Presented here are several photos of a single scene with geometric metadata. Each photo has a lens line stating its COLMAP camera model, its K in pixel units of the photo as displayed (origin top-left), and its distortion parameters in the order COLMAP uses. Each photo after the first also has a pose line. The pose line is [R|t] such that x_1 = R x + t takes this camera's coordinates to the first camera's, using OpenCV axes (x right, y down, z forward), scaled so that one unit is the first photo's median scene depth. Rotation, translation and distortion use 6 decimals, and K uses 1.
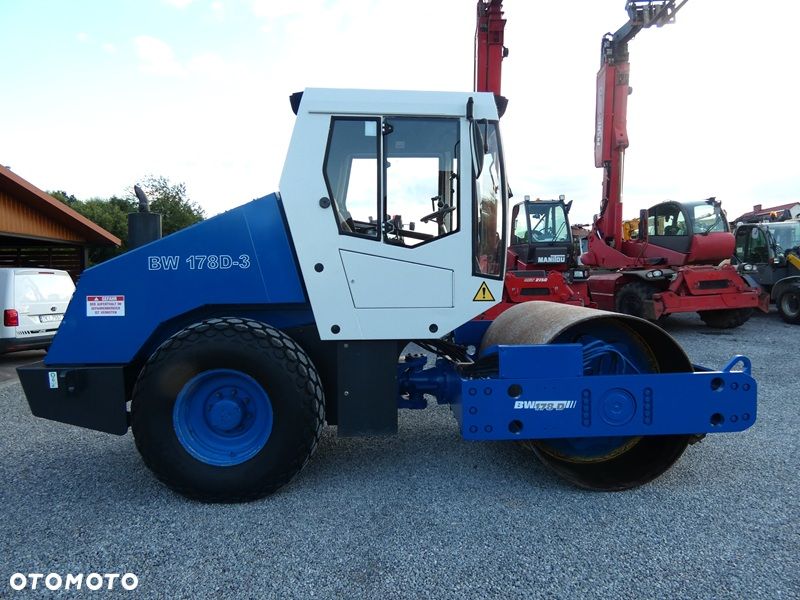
lens RADIAL K [[482.8, 0, 399.3], [0, 482.8, 298.3], [0, 0, 1]] dist [-0.001135, -0.002253]
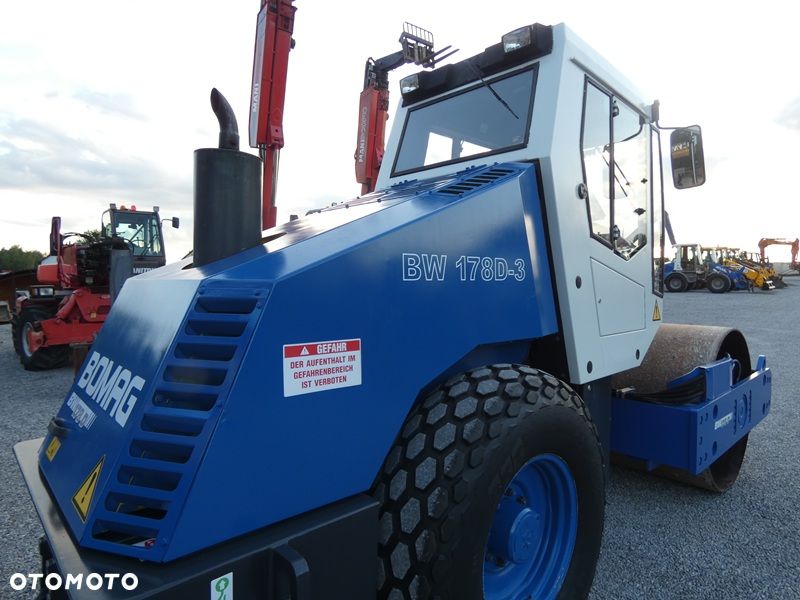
lens RADIAL K [[482.8, 0, 399.3], [0, 482.8, 298.3], [0, 0, 1]] dist [-0.001135, -0.002253]
pose [[0.749319, -0.005255, 0.662189, -0.833718], [0.016182, 0.999815, -0.010377, -0.036819], [-0.662012, 0.018492, 0.749265, 0.645891]]
